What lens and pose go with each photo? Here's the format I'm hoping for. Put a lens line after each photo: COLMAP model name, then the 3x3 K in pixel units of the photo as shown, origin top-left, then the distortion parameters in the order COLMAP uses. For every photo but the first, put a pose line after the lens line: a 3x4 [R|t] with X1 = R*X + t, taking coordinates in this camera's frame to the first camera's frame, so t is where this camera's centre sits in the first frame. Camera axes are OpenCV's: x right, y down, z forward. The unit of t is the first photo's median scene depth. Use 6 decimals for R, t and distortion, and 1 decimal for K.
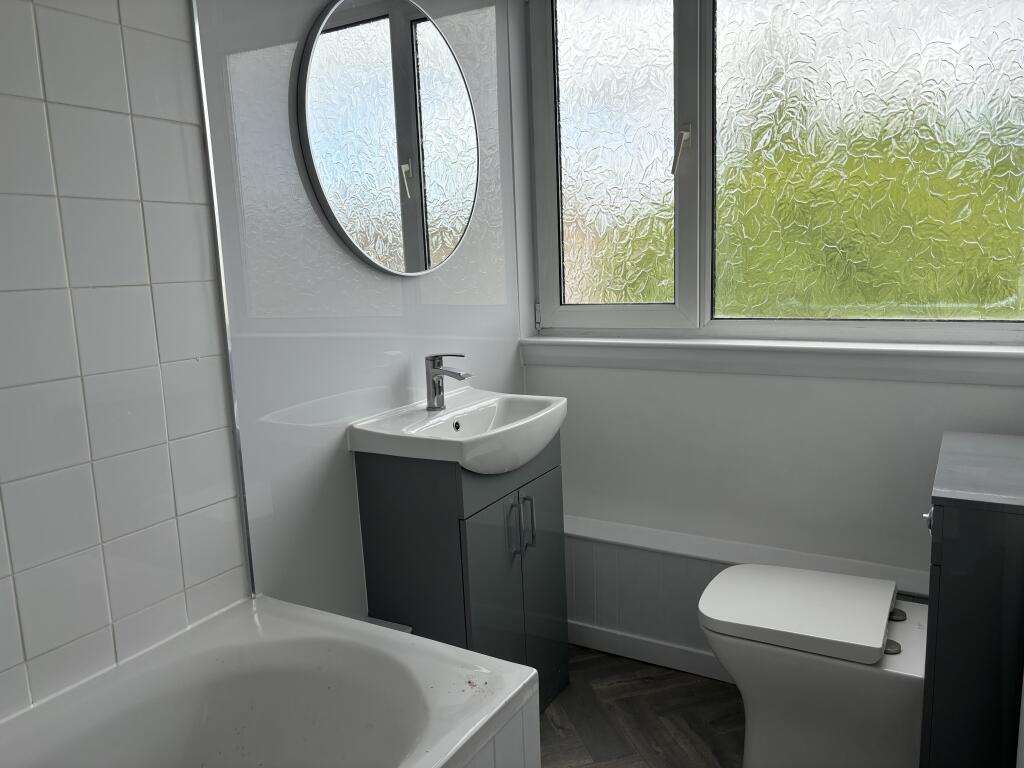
lens RADIAL K [[785.3, 0, 510.5], [0, 785.3, 381.7], [0, 0, 1]] dist [0.029610, -0.014379]
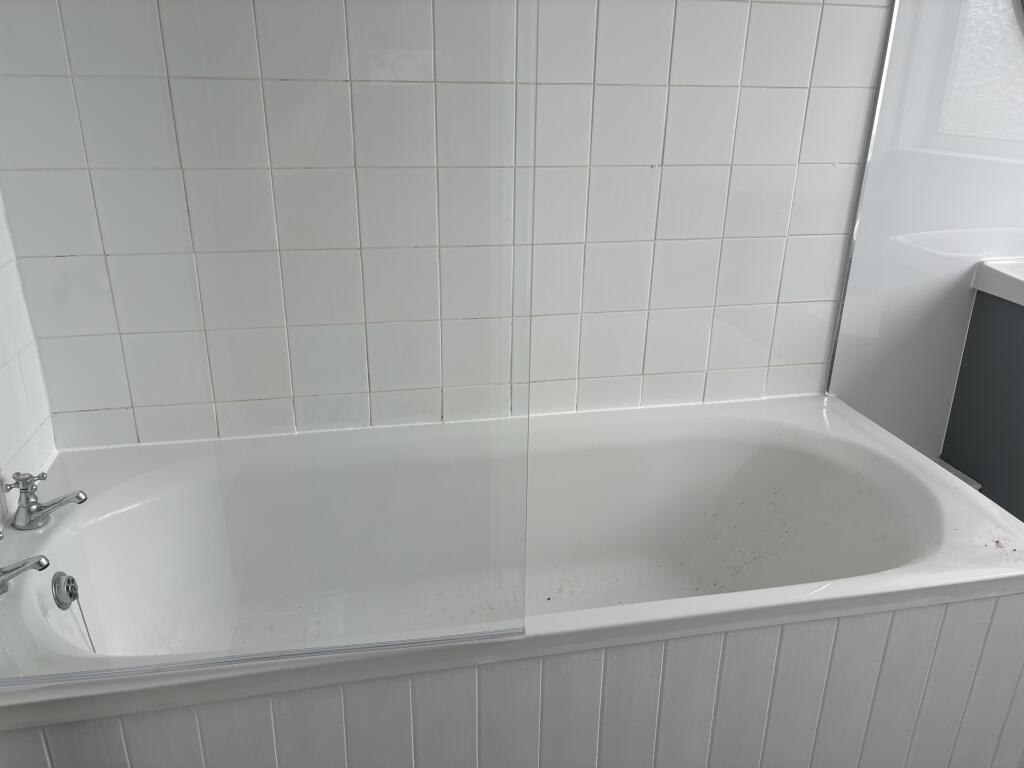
lens RADIAL K [[785.3, 0, 512.8], [0, 785.3, 382.9], [0, 0, 1]] dist [0.029610, -0.014379]
pose [[0.667922, 0.322039, -0.670948, 0.117908], [-0.160277, 0.942620, 0.292881, 0.005793], [0.726768, -0.088084, 0.681212, -0.066803]]
